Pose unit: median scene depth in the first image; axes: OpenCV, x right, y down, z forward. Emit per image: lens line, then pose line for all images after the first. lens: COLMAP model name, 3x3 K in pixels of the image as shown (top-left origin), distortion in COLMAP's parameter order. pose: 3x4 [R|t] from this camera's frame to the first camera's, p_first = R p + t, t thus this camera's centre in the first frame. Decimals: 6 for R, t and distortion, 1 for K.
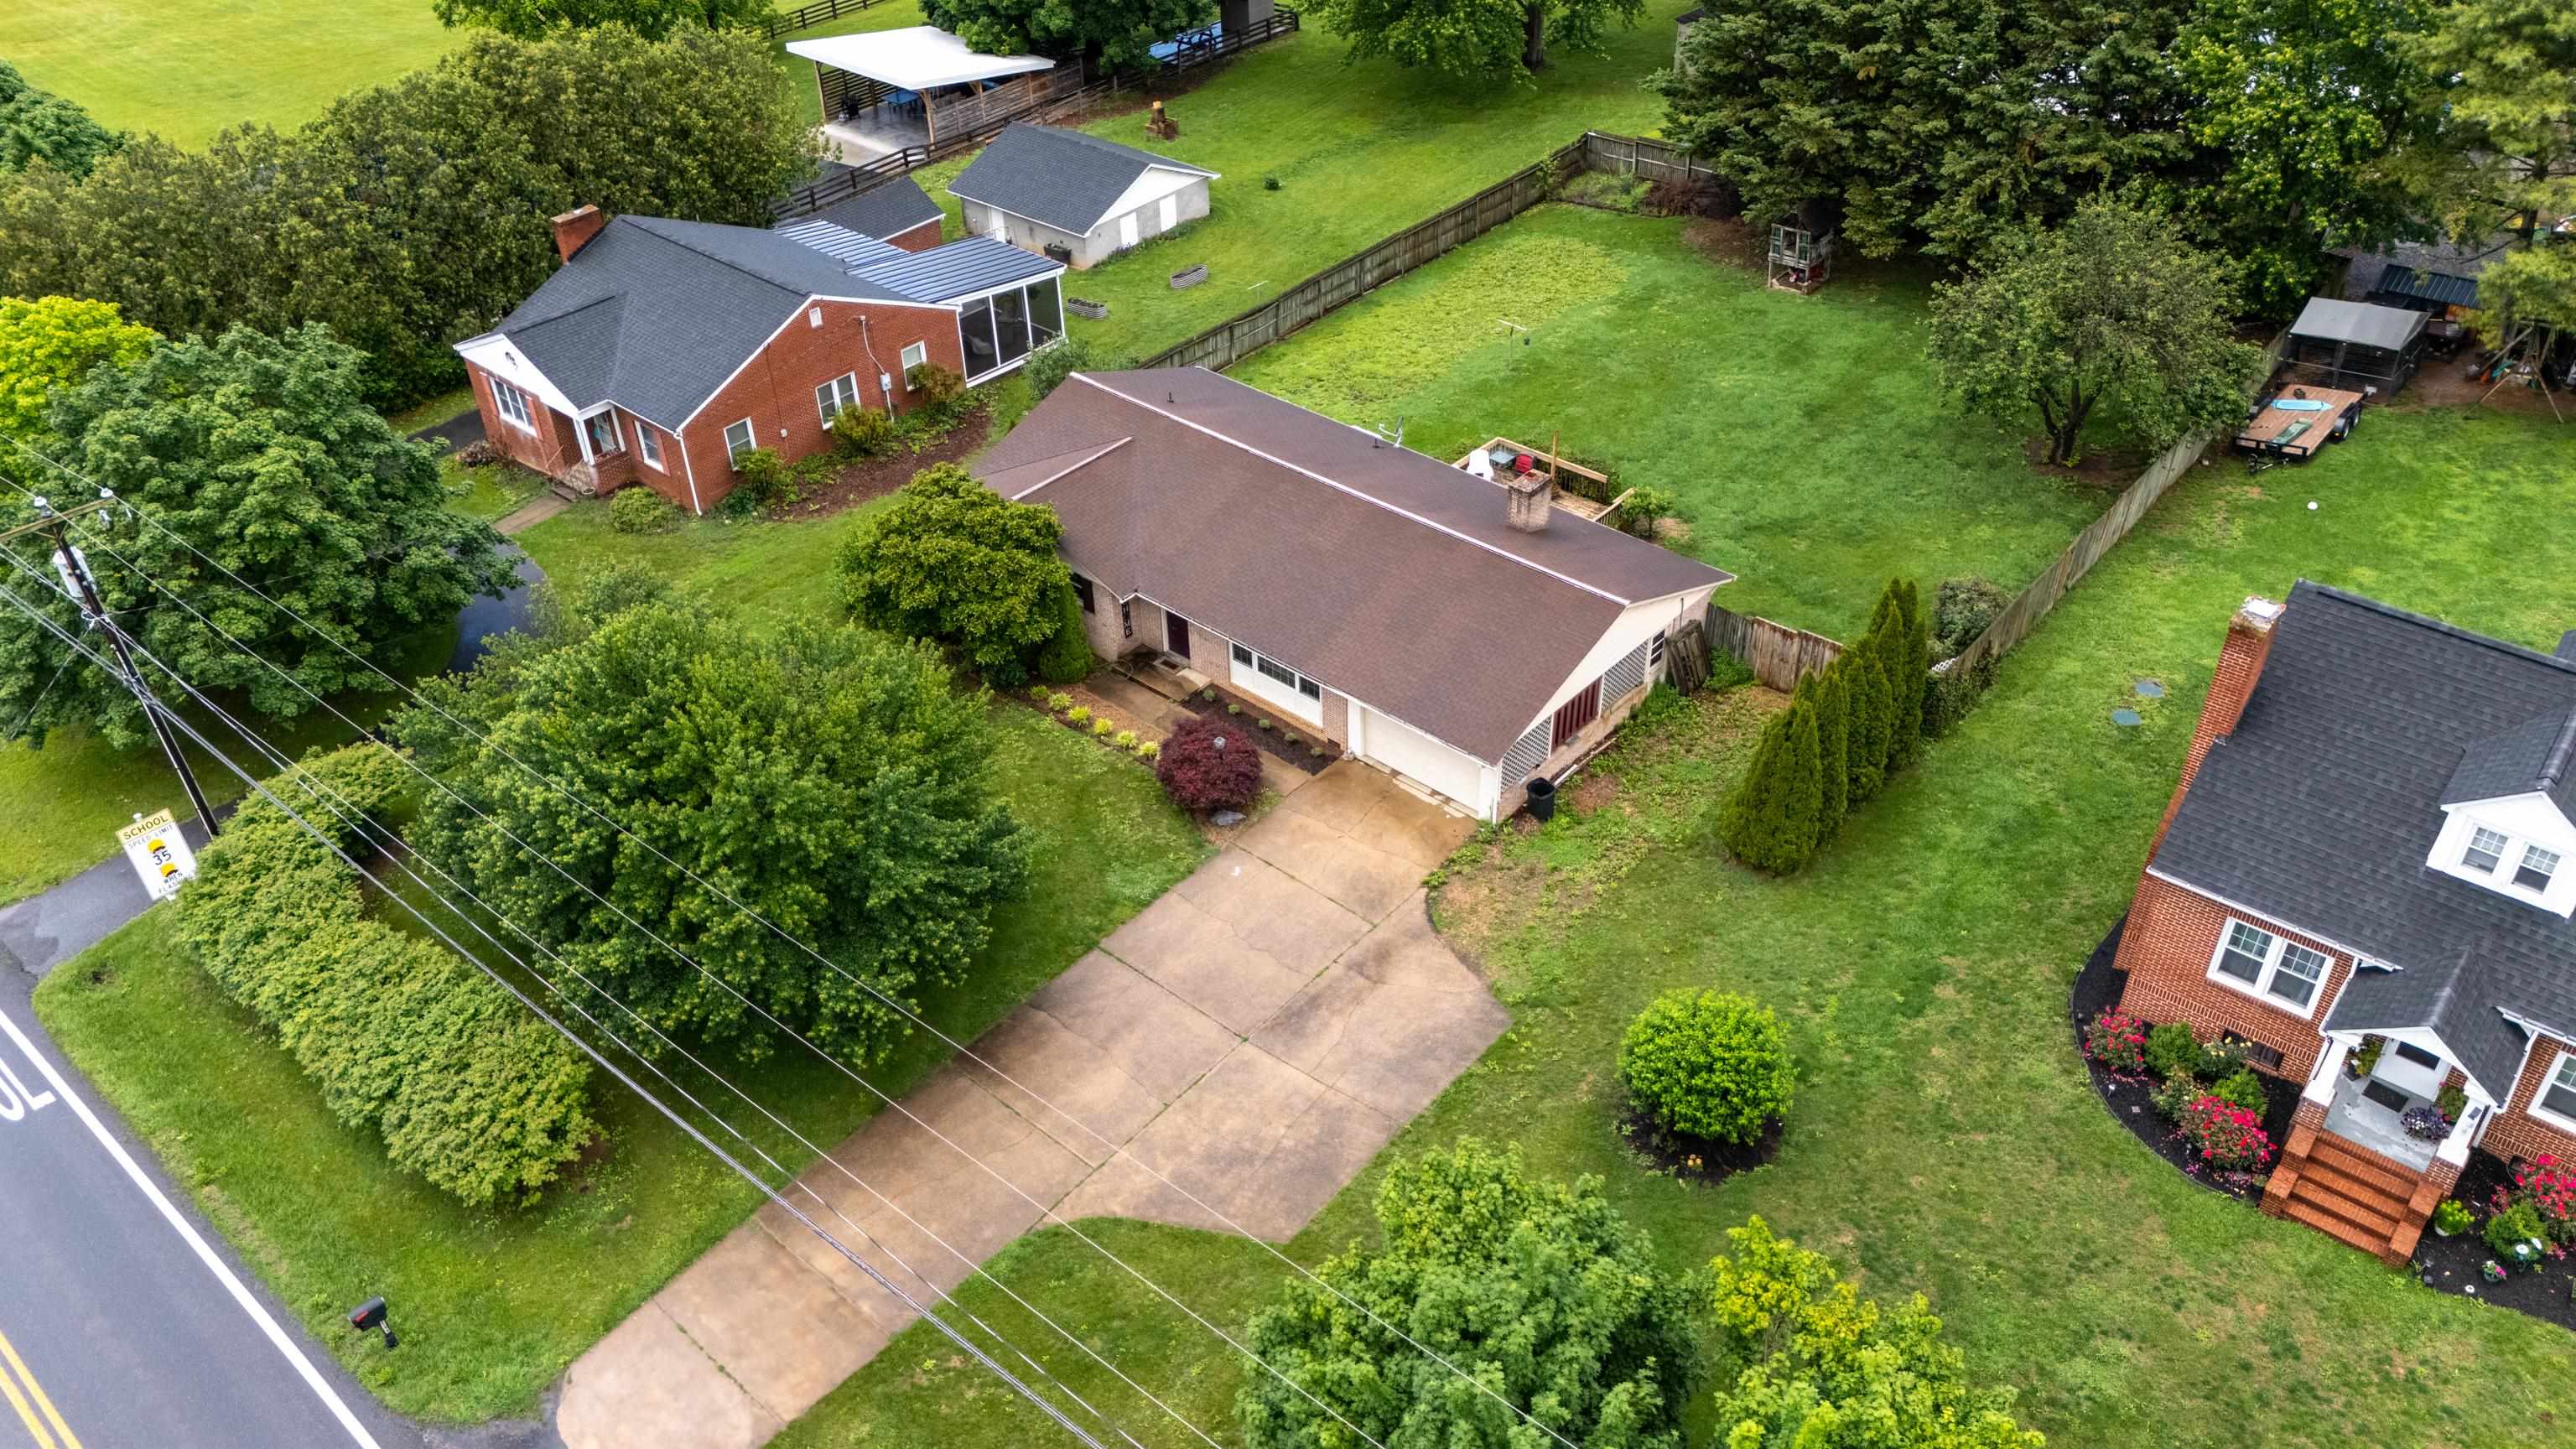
lens RADIAL K [[1892.4, 0, 1288.0], [0, 1892.4, 724.5], [0, 0, 1]] dist [0.069897, -0.080095]
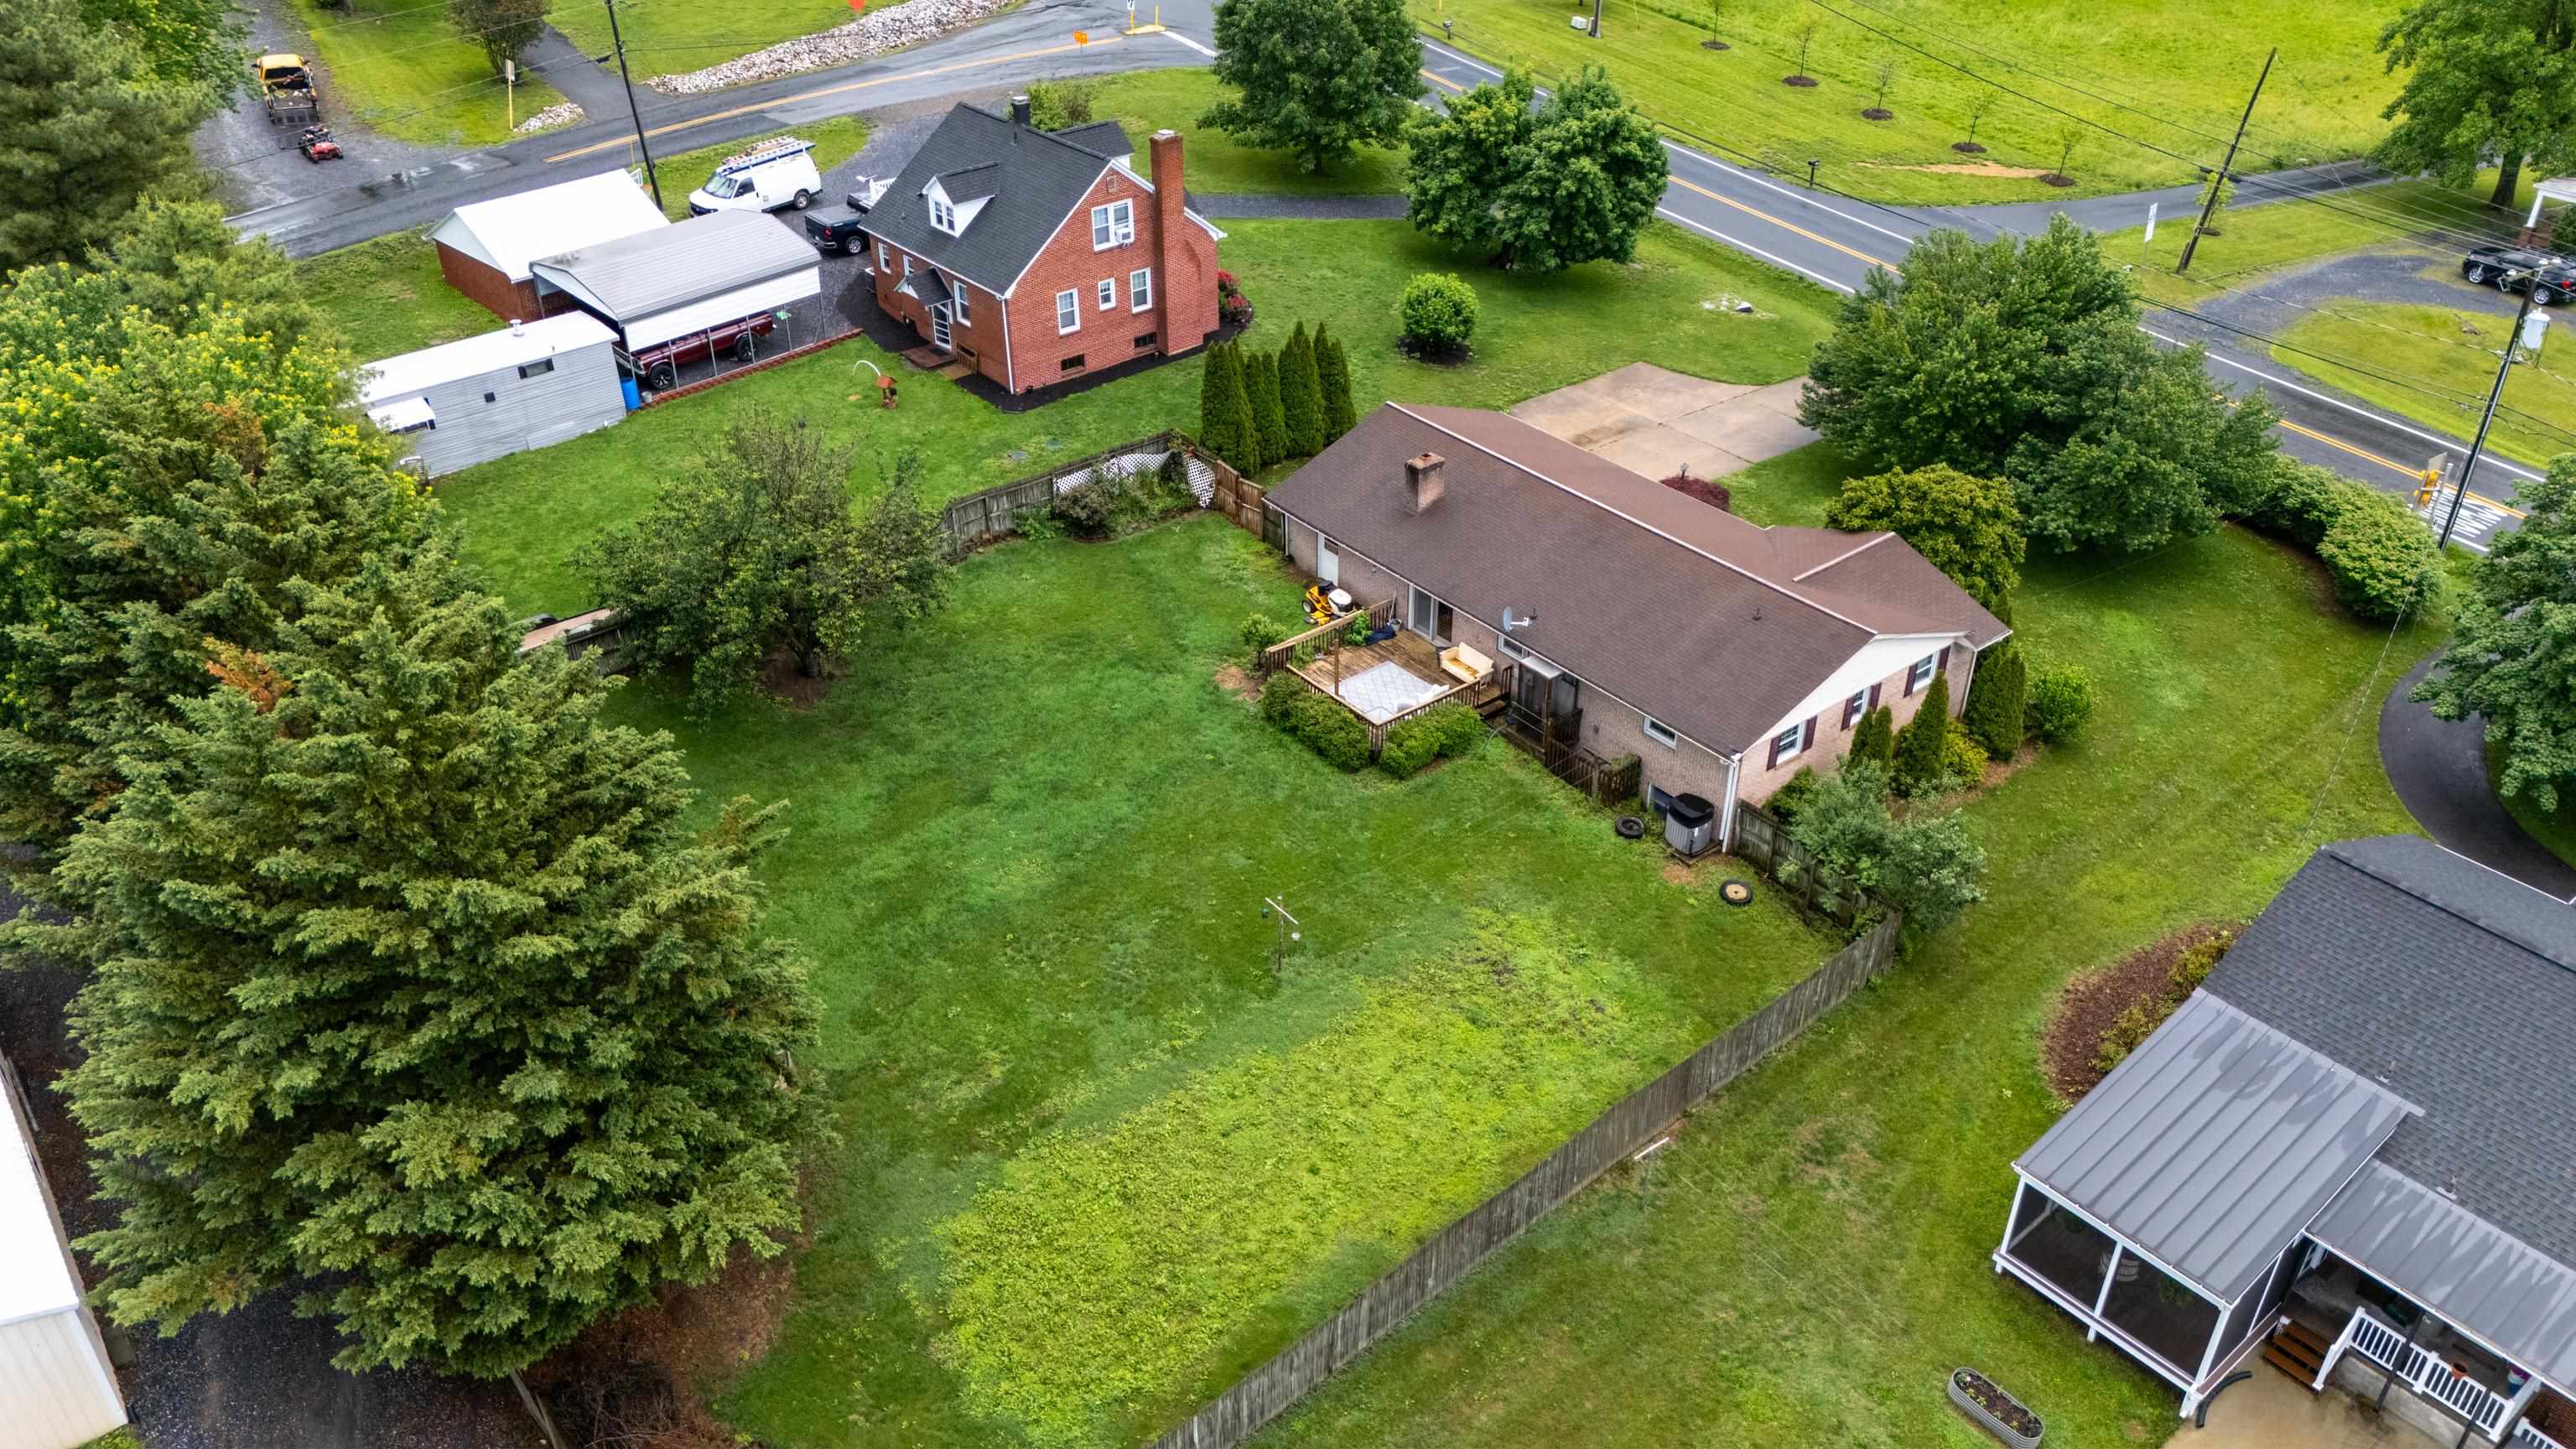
lens RADIAL K [[1892.4, 0, 1288.0], [0, 1892.4, 724.5], [0, 0, 1]] dist [0.069897, -0.080095]
pose [[-0.983982, -0.075860, 0.161321, 0.009429], [0.124356, 0.356299, 0.926060, -0.968099], [-0.127729, 0.931287, -0.341159, 1.298500]]
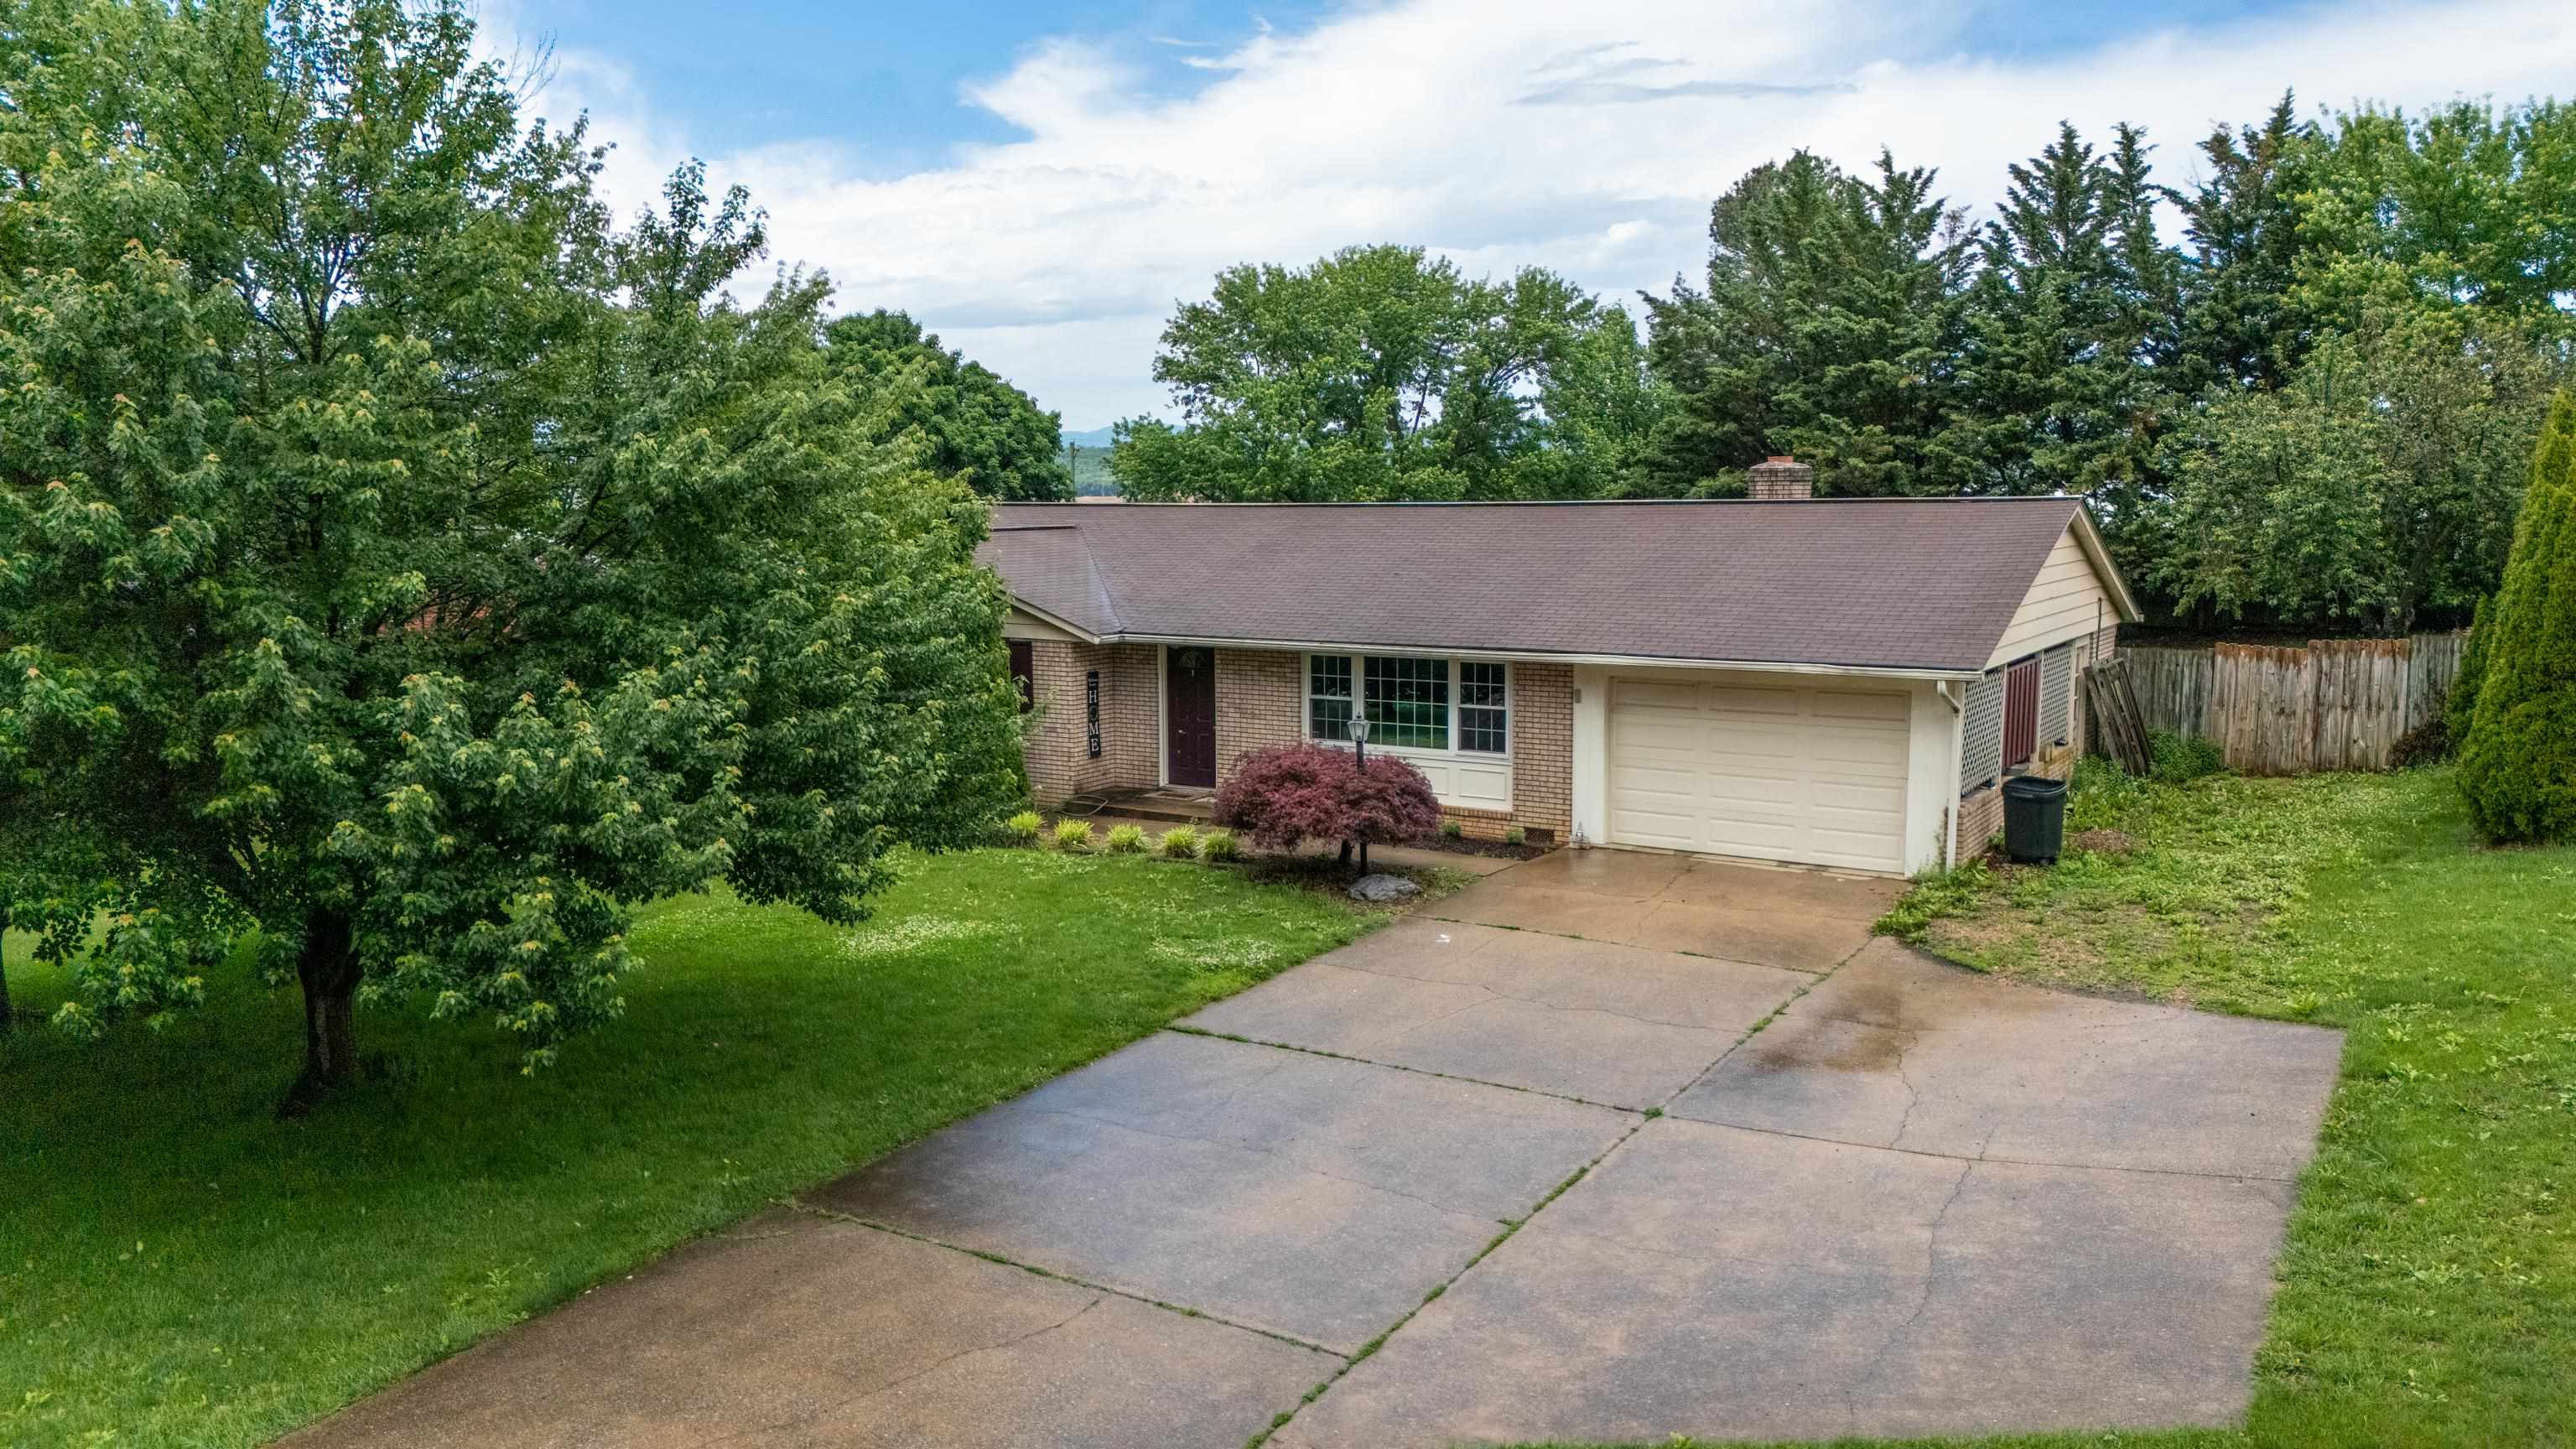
lens RADIAL K [[1887.6, 0, 1289.0], [0, 1887.6, 711.6], [0, 0, 1]] dist [0.076885, -0.085740]
pose [[0.987949, -0.002082, 0.154765, -0.097324], [0.080034, 0.862725, -0.499299, 0.185370], [-0.132480, 0.505669, 0.852495, 0.456394]]
